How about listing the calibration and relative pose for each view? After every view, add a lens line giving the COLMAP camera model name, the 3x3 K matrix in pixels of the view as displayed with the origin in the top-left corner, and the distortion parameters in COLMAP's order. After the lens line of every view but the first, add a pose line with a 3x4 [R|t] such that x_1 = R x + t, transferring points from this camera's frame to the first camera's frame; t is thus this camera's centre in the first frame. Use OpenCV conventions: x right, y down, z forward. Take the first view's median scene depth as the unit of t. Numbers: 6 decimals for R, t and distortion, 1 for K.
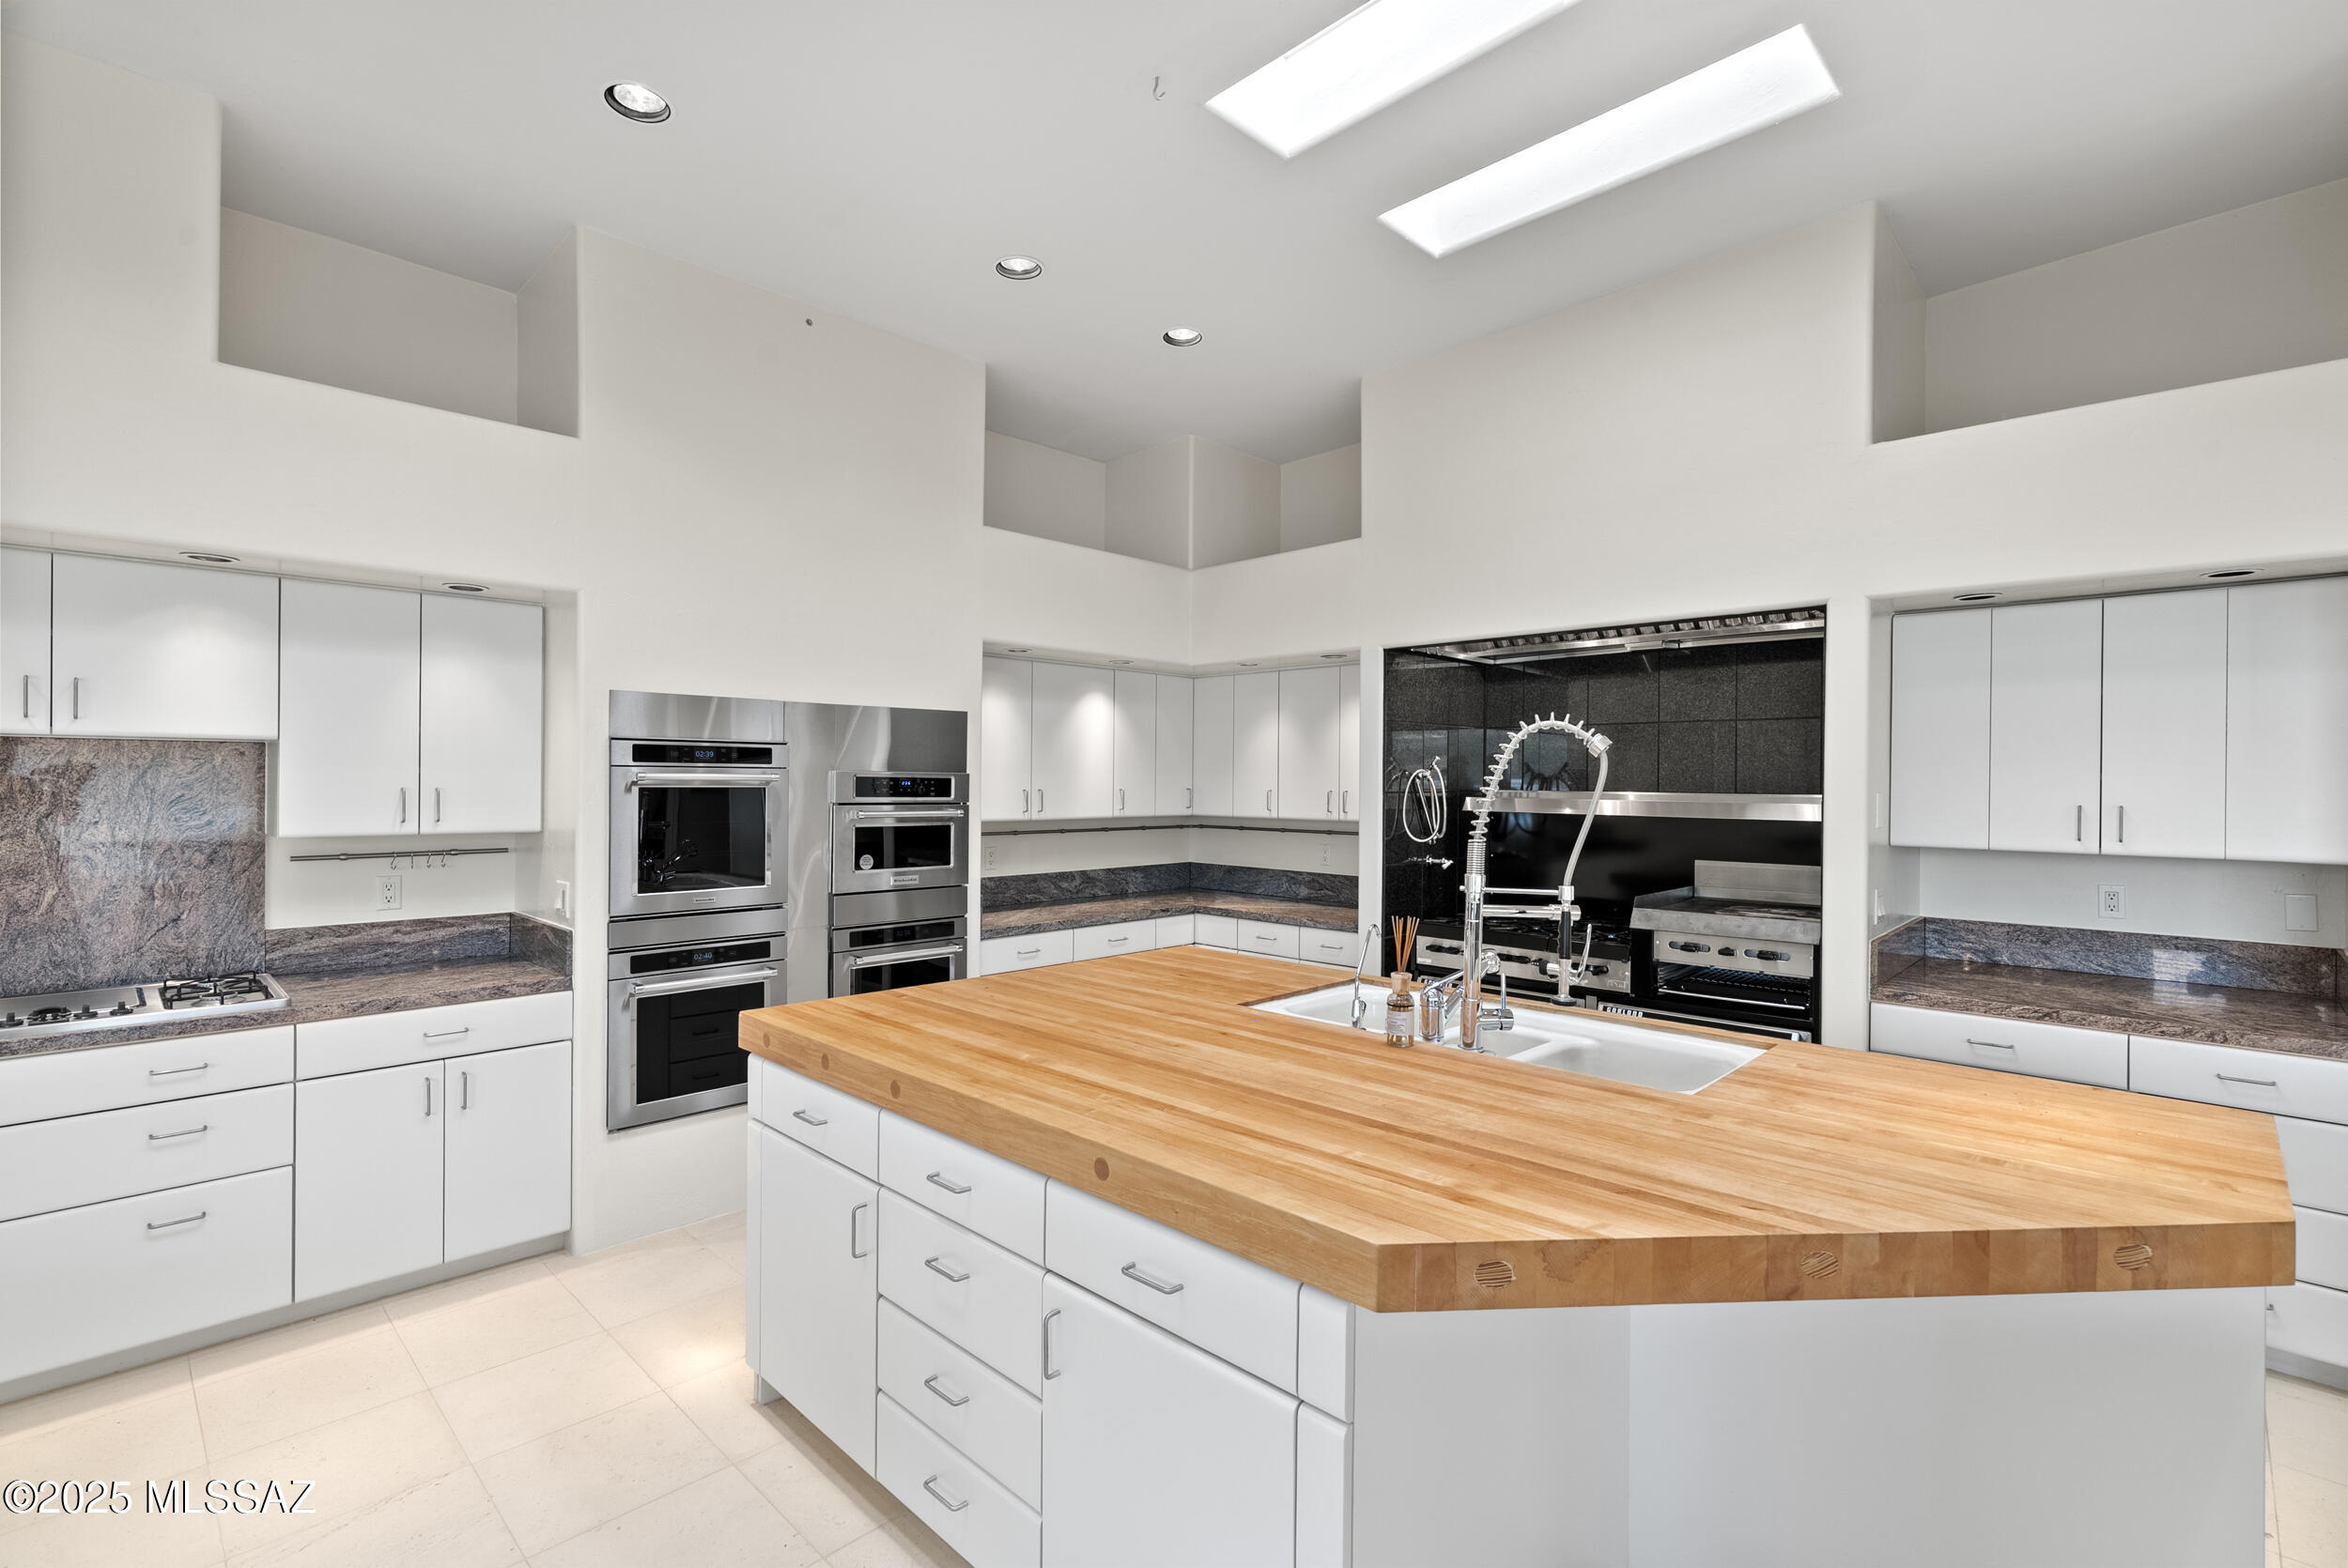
lens RADIAL K [[1067.4, 0, 1167.7], [0, 1067.4, 783.9], [0, 0, 1]] dist [-0.005917, 0.003326]
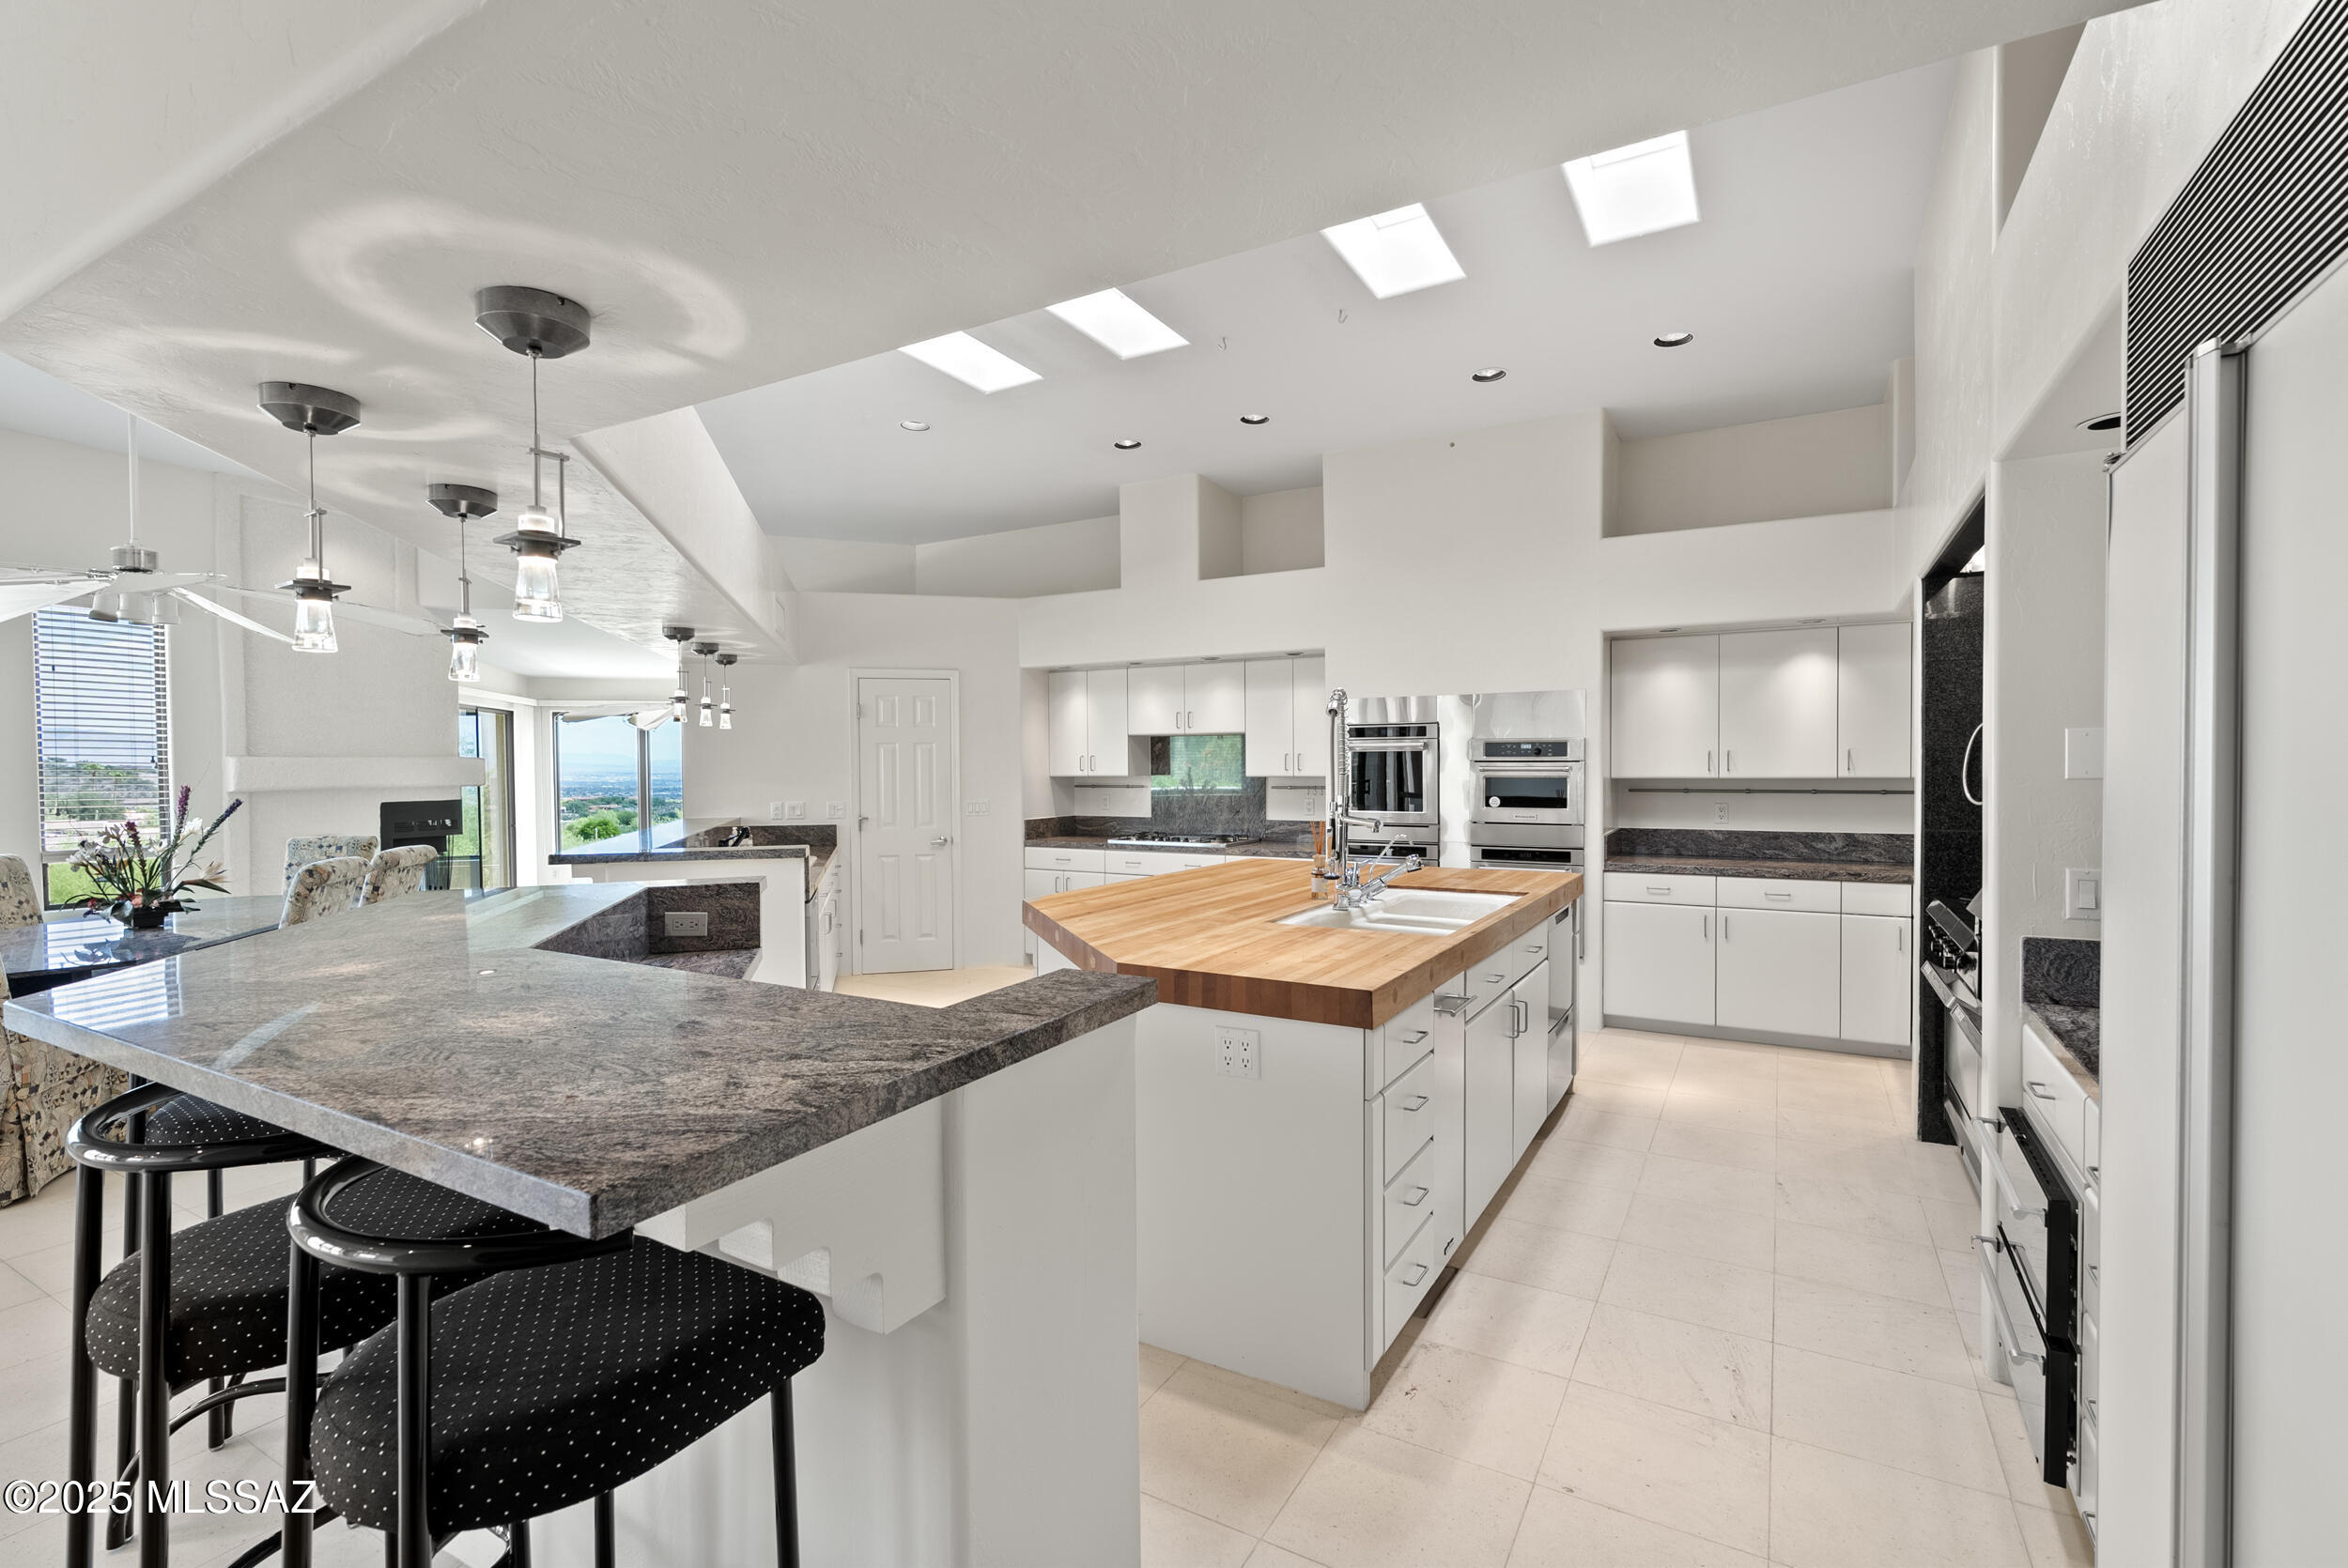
lens RADIAL K [[1067.4, 0, 1160.9], [0, 1067.4, 779.2], [0, 0, 1]] dist [-0.005917, 0.003326]
pose [[0.245847, 0.007895, -0.969277, 1.057689], [0.006721, 0.999929, 0.009850, 0.026877], [0.969285, -0.008936, 0.245776, 0.220603]]
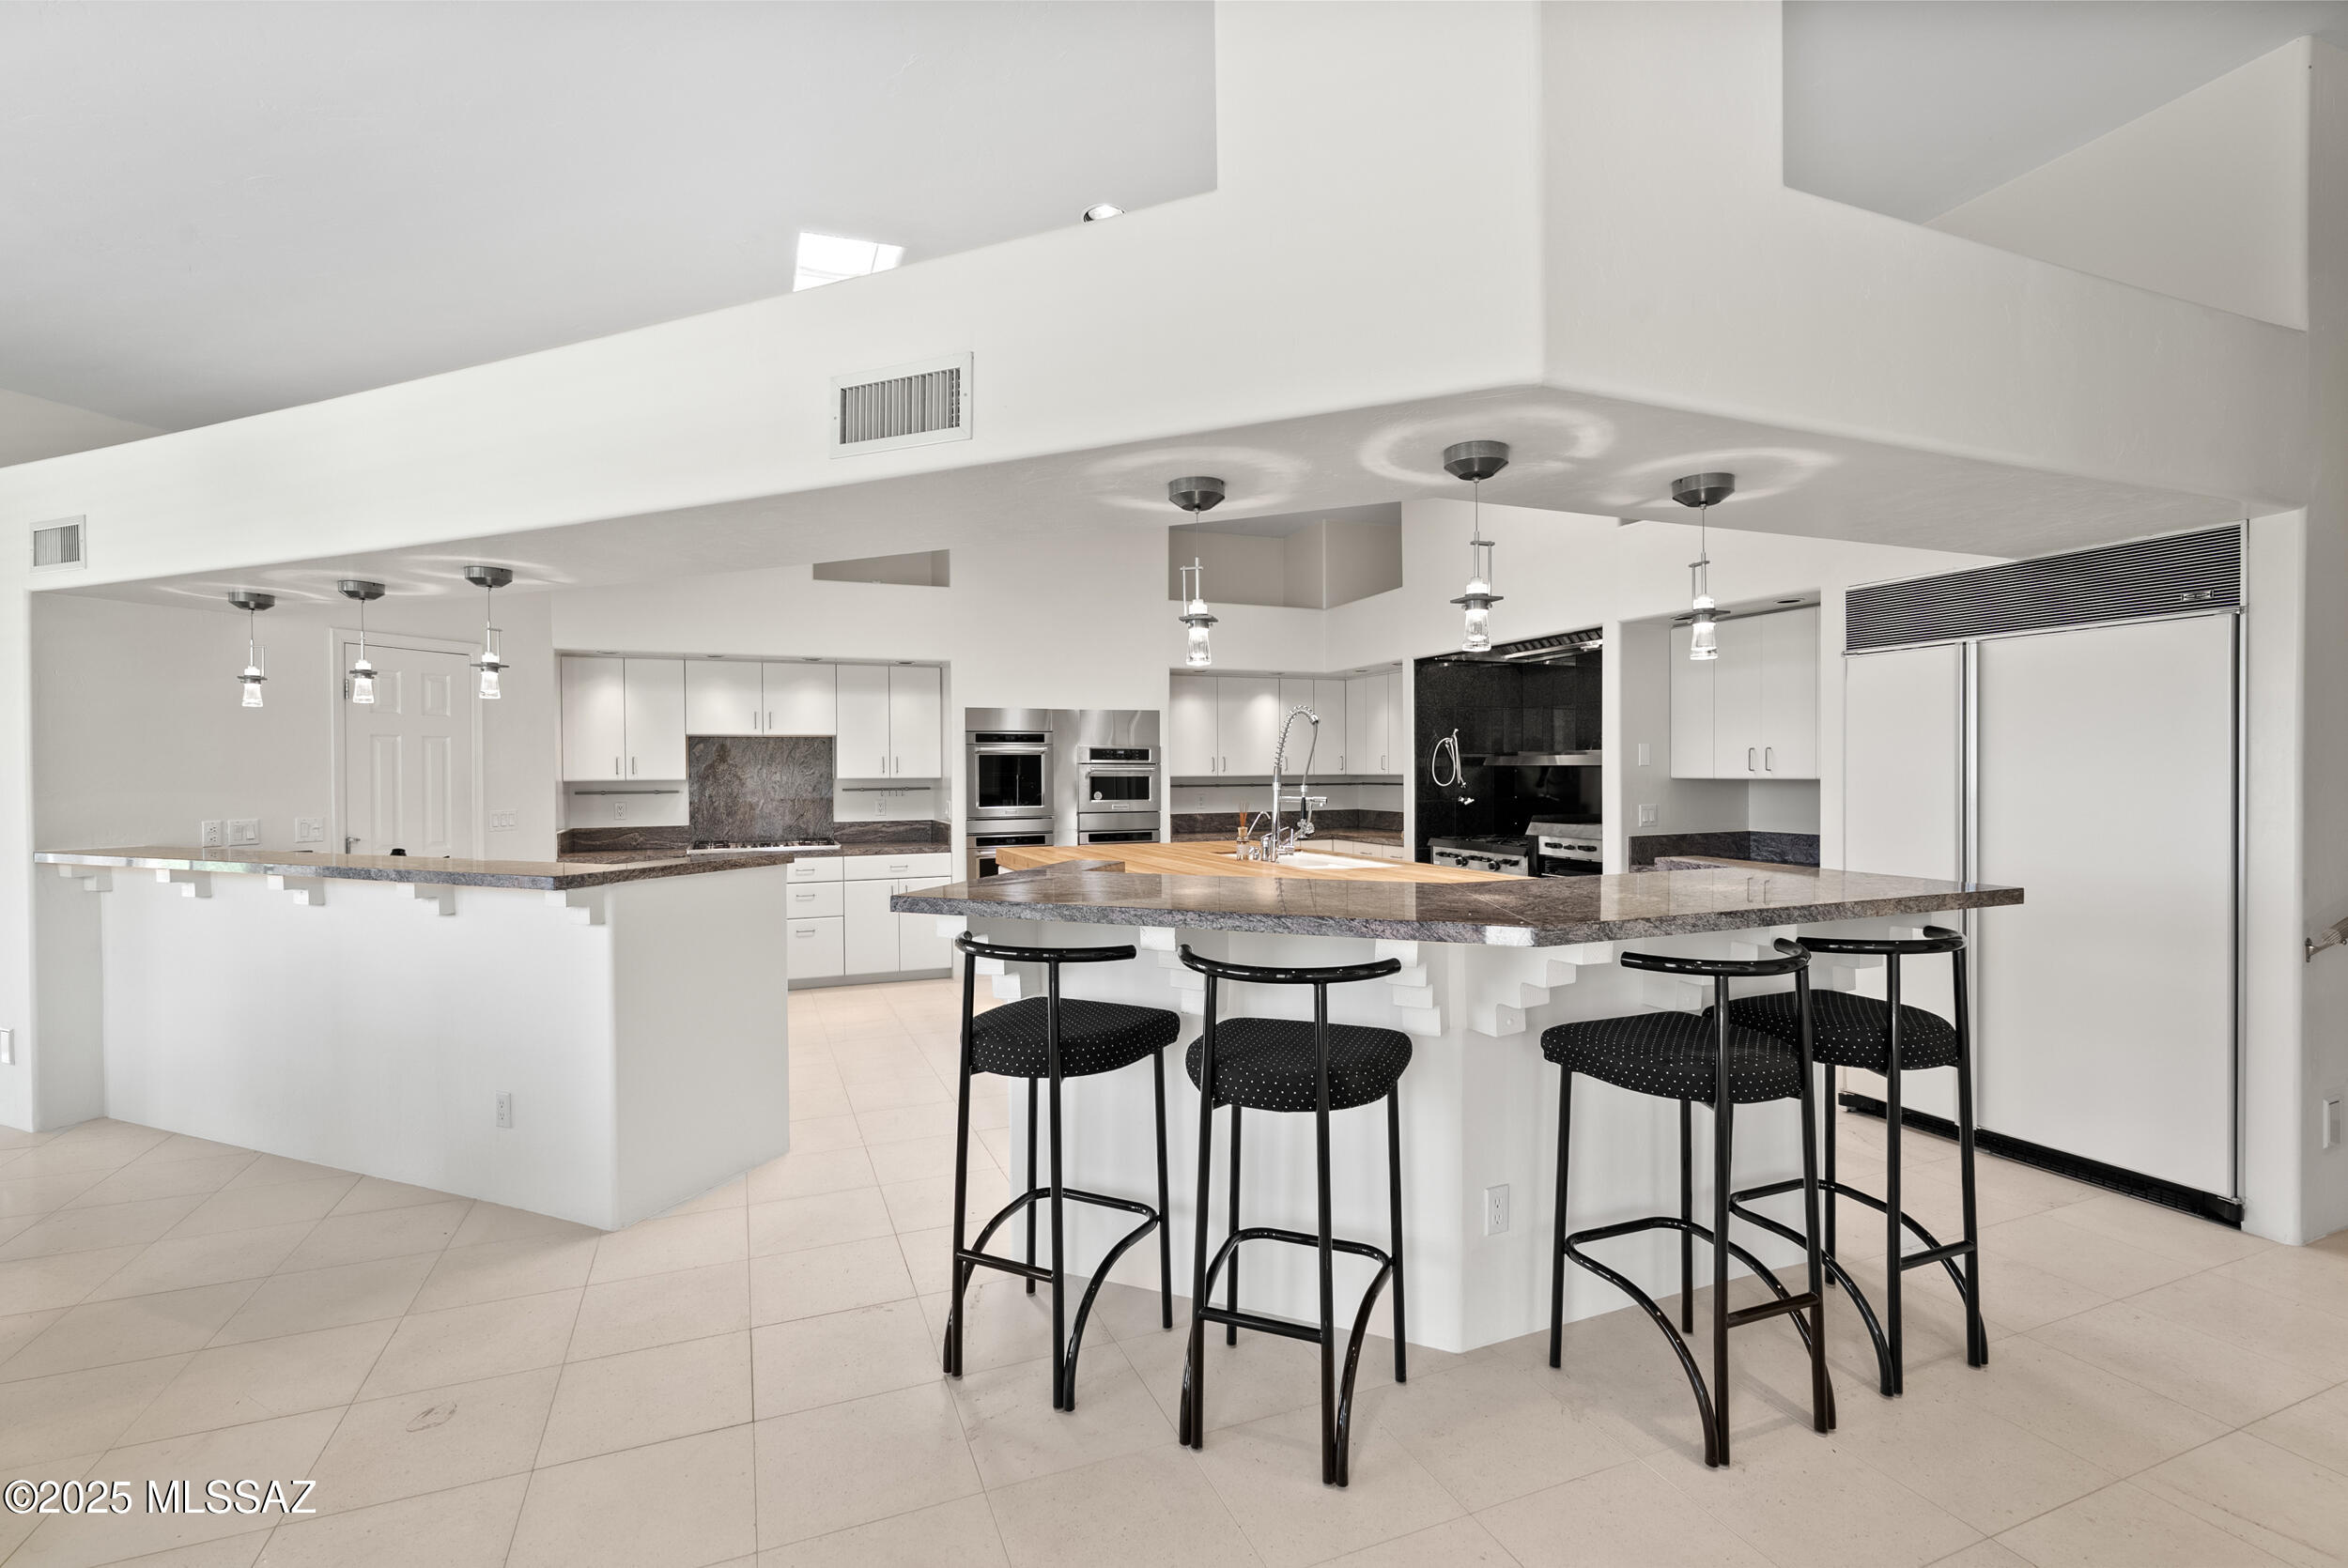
lens RADIAL K [[1067.4, 0, 1175.8], [0, 1067.4, 777.2], [0, 0, 1]] dist [-0.005917, 0.003326]
pose [[0.918103, -0.009983, -0.396217, 0.590571], [0.011721, 0.999929, 0.001964, 0.041657], [0.396170, -0.006447, 0.918155, -0.649959]]
